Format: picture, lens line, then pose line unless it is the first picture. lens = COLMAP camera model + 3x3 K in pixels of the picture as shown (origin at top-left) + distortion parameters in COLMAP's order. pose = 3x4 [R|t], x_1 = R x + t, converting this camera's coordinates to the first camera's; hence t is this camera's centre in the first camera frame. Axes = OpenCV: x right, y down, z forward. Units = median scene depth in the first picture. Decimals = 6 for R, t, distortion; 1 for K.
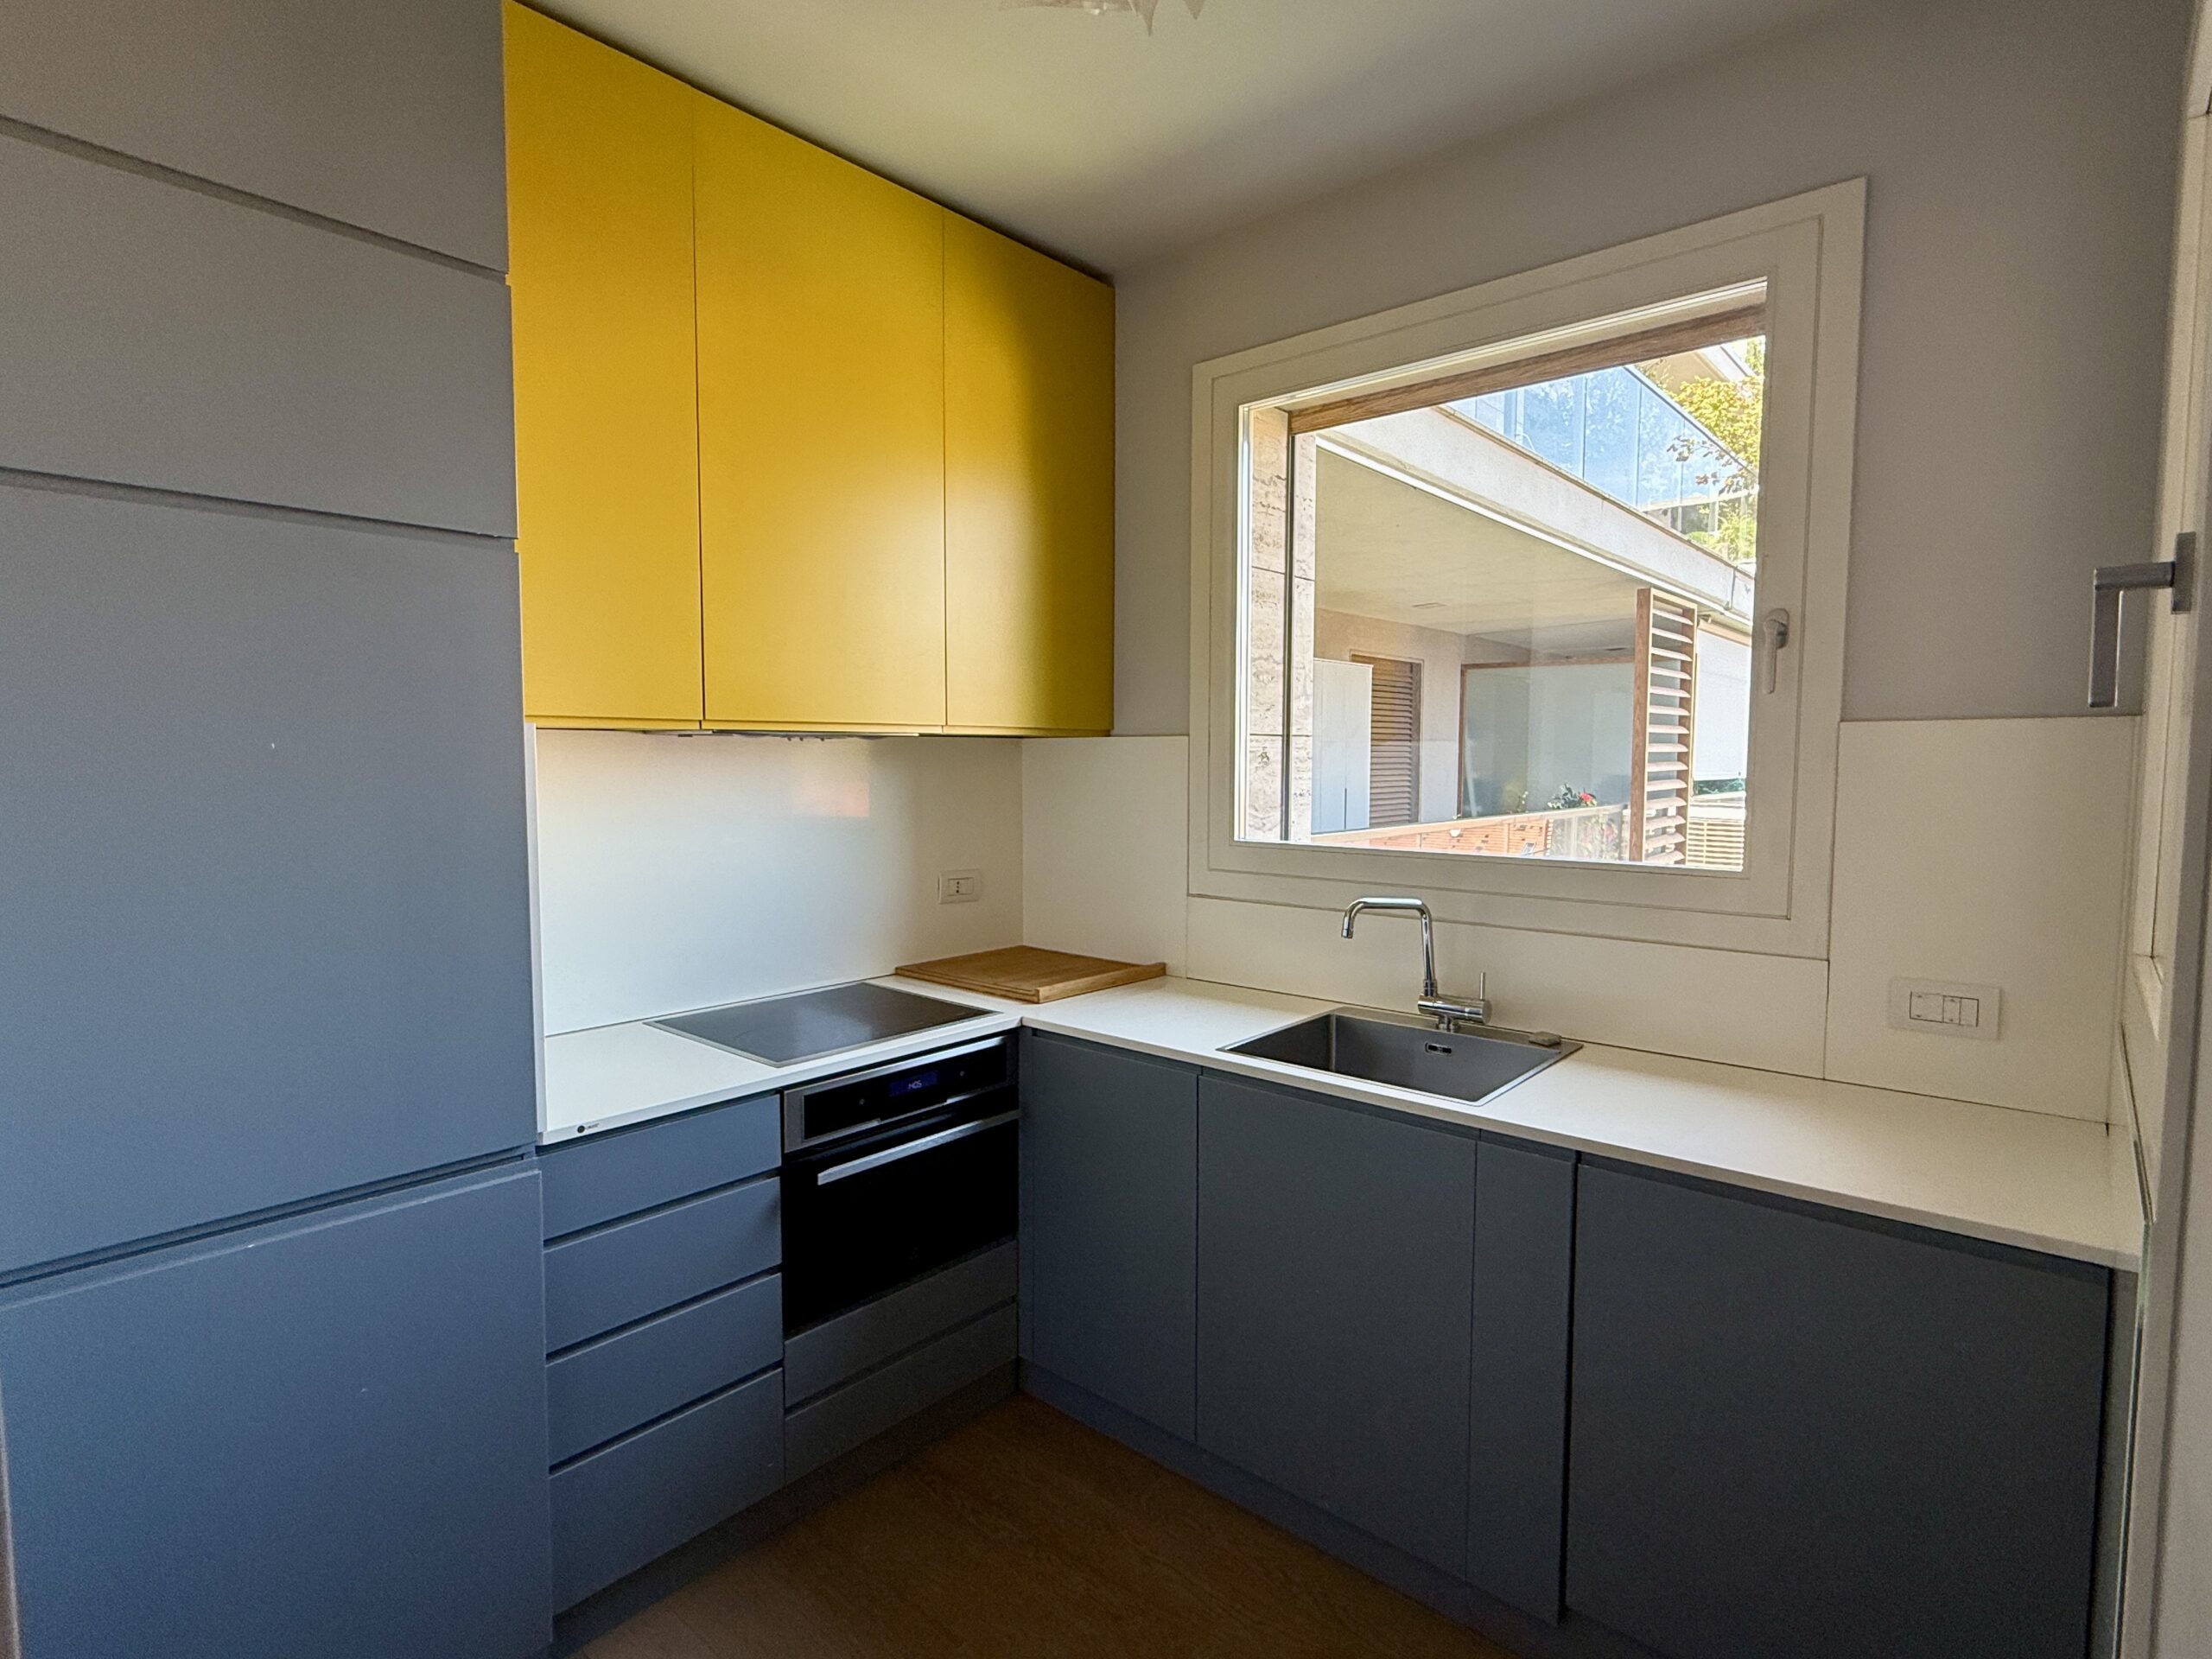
lens RADIAL K [[1119.2, 0, 1105.8], [0, 1119.2, 824.7], [0, 0, 1]] dist [0.005227, 0.000810]
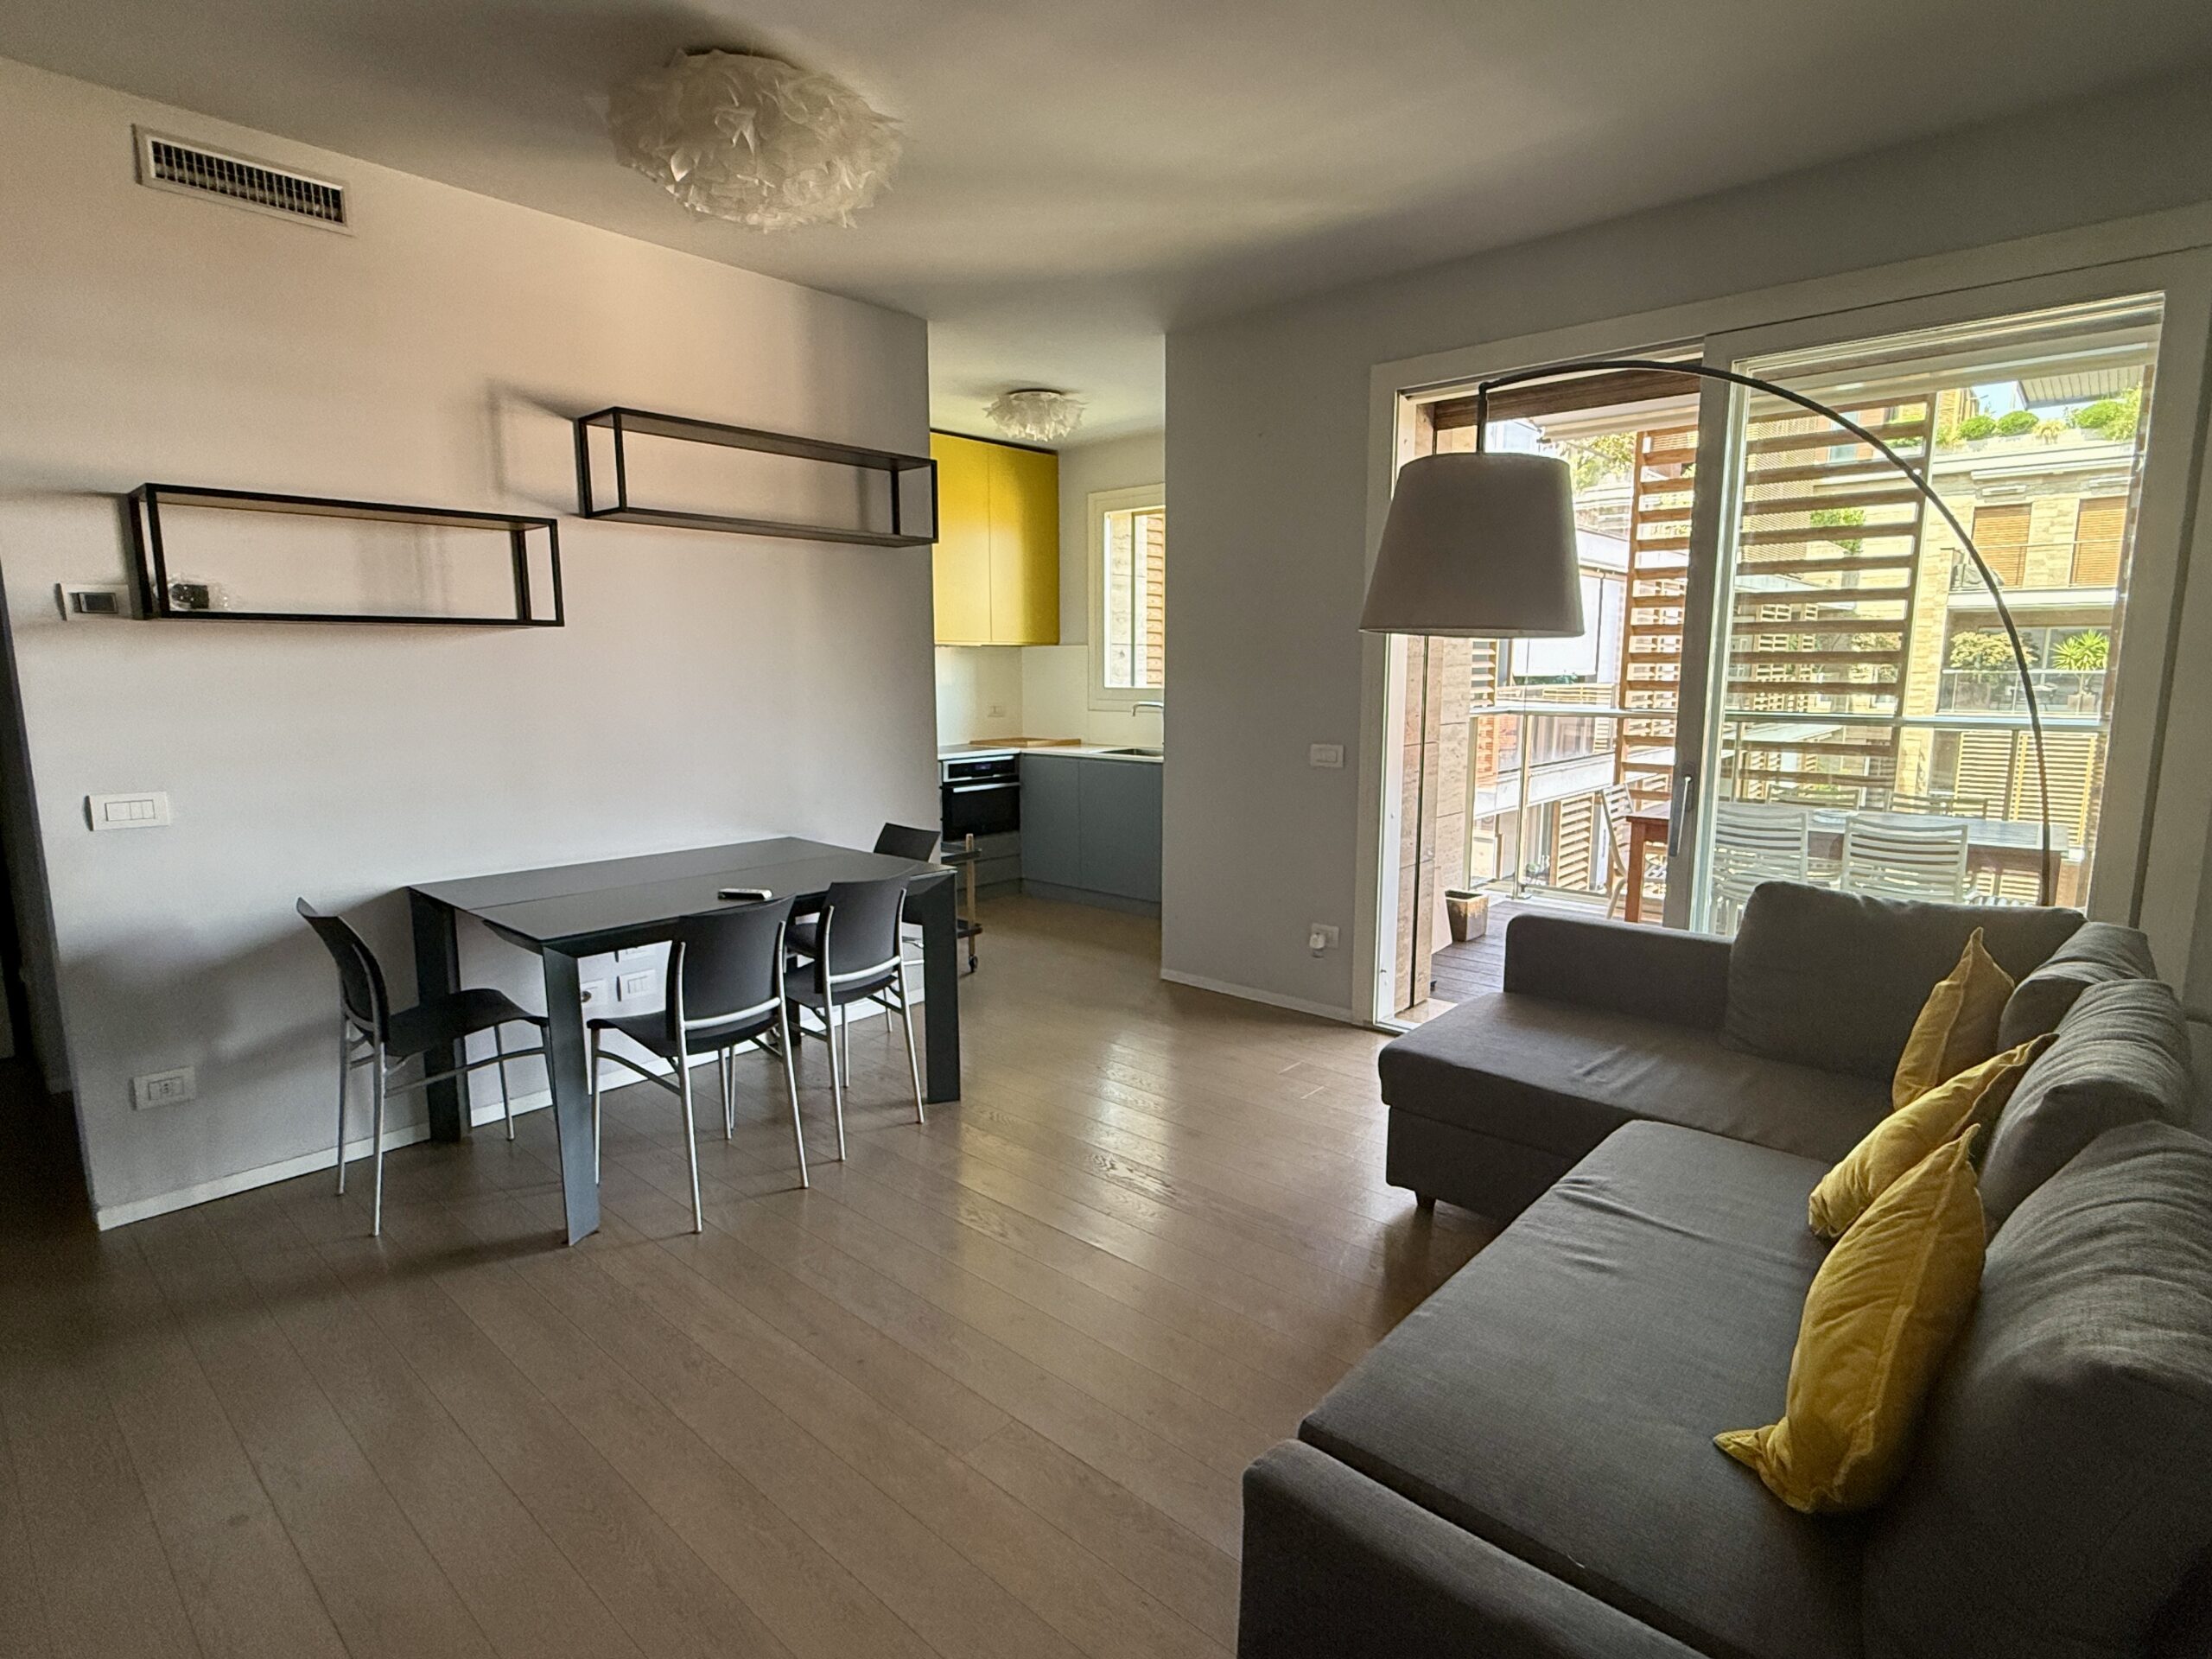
lens RADIAL K [[1119.2, 0, 1105.1], [0, 1119.2, 836.3], [0, 0, 1]] dist [0.005227, 0.000810]
pose [[0.999557, -0.007275, -0.028867, 0.172949], [0.009695, 0.996367, 0.084613, 0.127623], [0.028146, -0.084855, 0.995996, -1.439548]]
